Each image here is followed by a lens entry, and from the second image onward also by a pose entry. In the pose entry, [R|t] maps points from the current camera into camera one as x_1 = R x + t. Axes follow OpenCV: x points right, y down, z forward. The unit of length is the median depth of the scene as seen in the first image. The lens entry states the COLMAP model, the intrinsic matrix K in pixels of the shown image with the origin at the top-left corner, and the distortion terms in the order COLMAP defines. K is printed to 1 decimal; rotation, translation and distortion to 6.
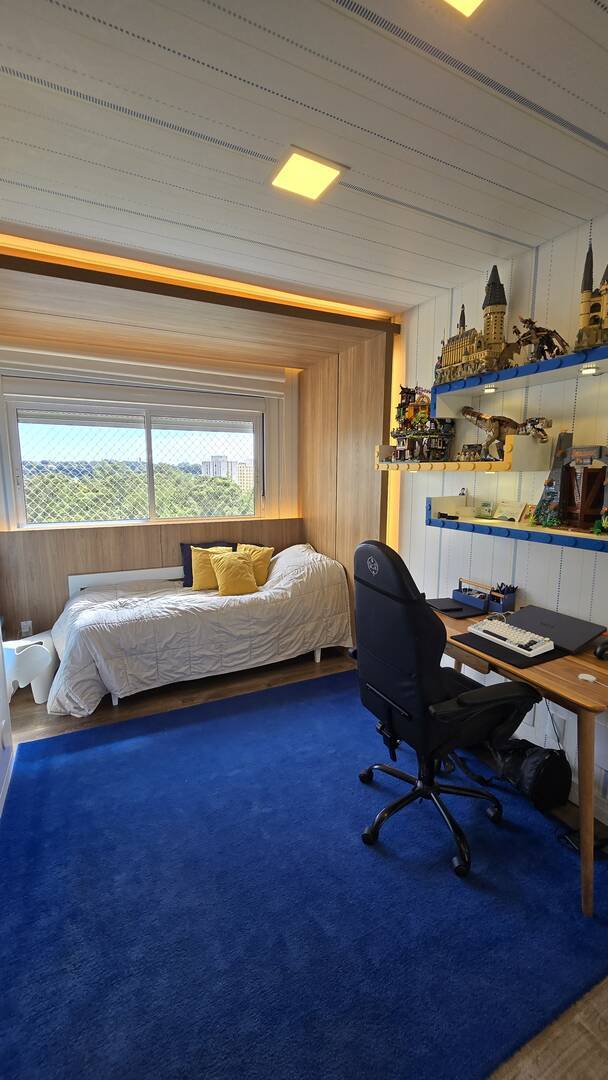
lens RADIAL K [[441.7, 0, 311.4], [0, 441.7, 539.7], [0, 0, 1]] dist [-0.008244, 0.003546]
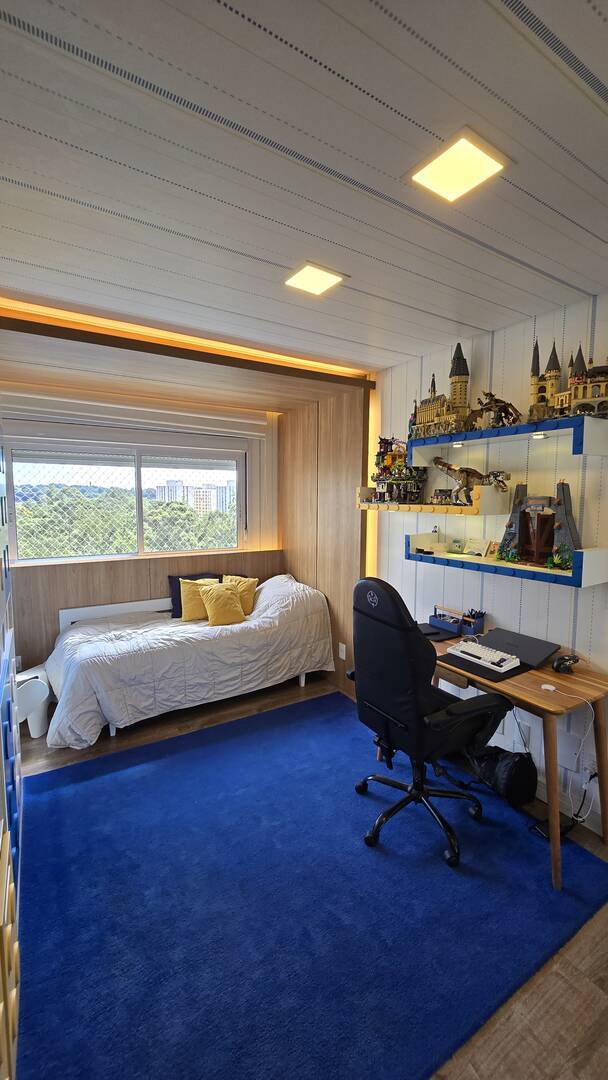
lens RADIAL K [[441.7, 0, 311.1], [0, 441.7, 539.8], [0, 0, 1]] dist [-0.008244, 0.003546]
pose [[0.995422, -0.007913, 0.095250, -0.090287], [0.013117, 0.998447, -0.054138, -0.024535], [-0.094673, 0.055140, 0.993980, -0.111190]]
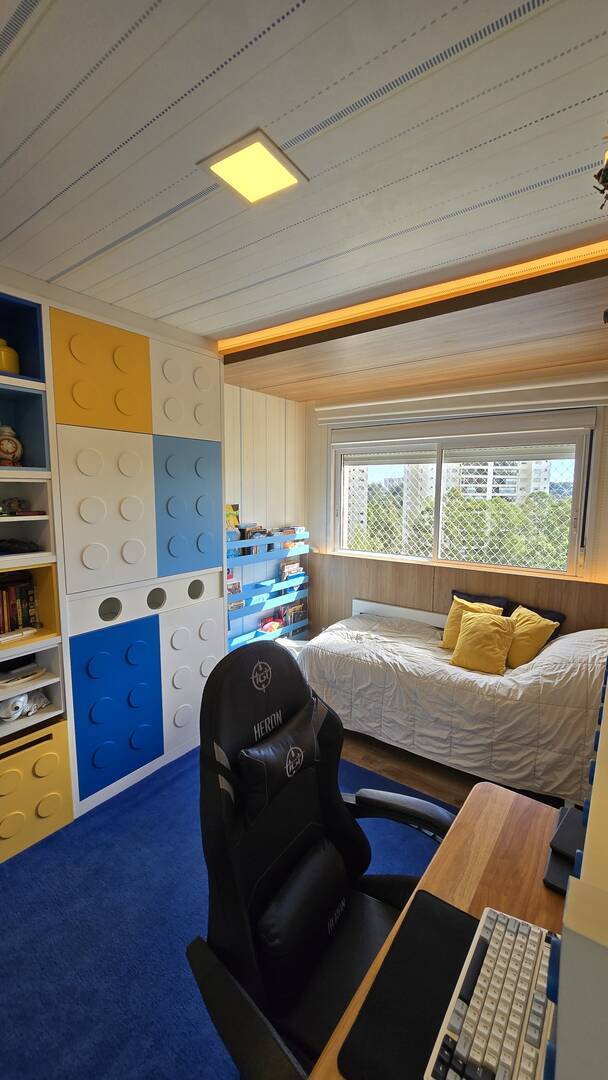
lens RADIAL K [[441.7, 0, 310.9], [0, 441.7, 537.6], [0, 0, 1]] dist [-0.008244, 0.003546]
pose [[0.462187, 0.092437, -0.881952, 0.514100], [-0.142200, 0.989408, 0.029180, -0.123071], [0.875307, 0.111927, 0.470436, 0.493915]]
